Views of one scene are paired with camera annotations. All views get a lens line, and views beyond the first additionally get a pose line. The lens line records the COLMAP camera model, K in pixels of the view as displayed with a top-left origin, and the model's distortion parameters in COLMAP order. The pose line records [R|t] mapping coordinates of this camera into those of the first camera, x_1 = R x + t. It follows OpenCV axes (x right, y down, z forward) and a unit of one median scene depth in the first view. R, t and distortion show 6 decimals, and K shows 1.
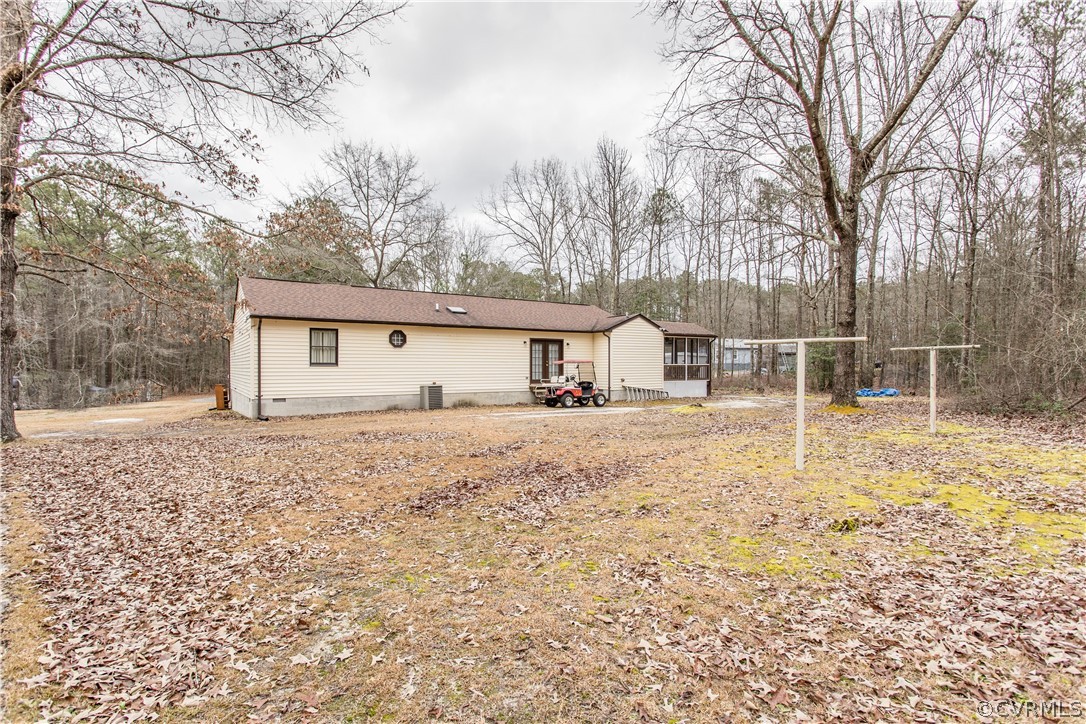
lens RADIAL K [[520.2, 0, 541.8], [0, 520.2, 371.1], [0, 0, 1]] dist [0.001936, 0.000832]
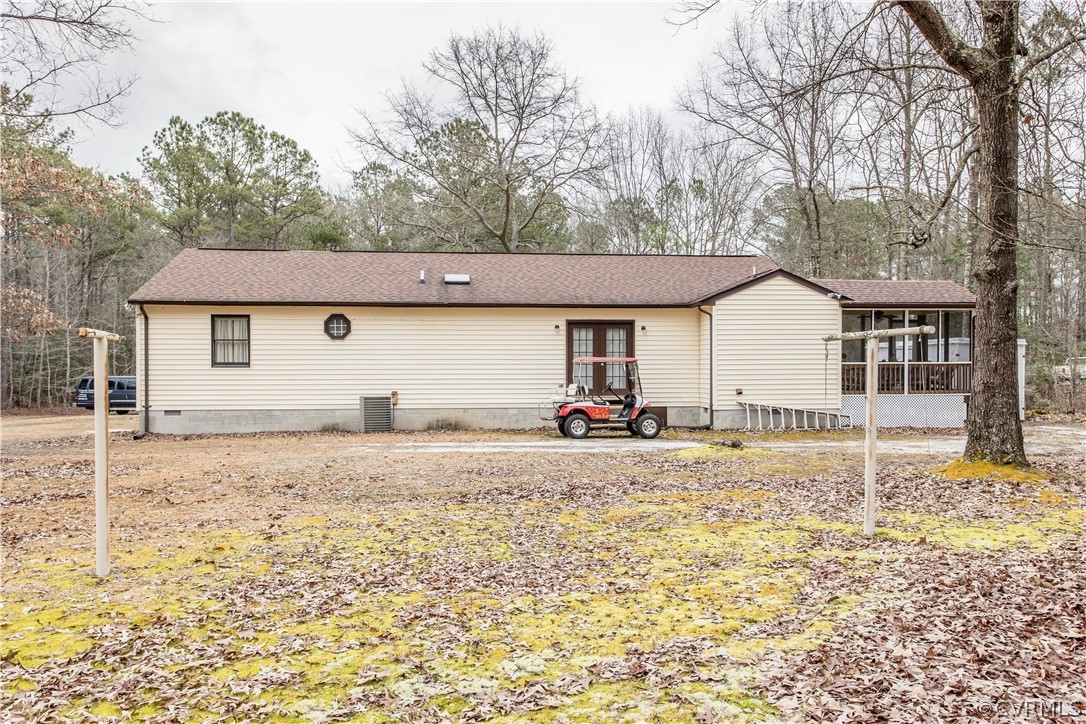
lens RADIAL K [[829.4, 0, 542.7], [0, 829.4, 377.6], [0, 0, 1]] dist [0.016168, -0.008669]
pose [[0.890983, 0.007810, -0.453970, 0.428338], [-0.003163, 0.999935, 0.010995, -0.007801], [0.454026, -0.008360, 0.890949, 0.146850]]
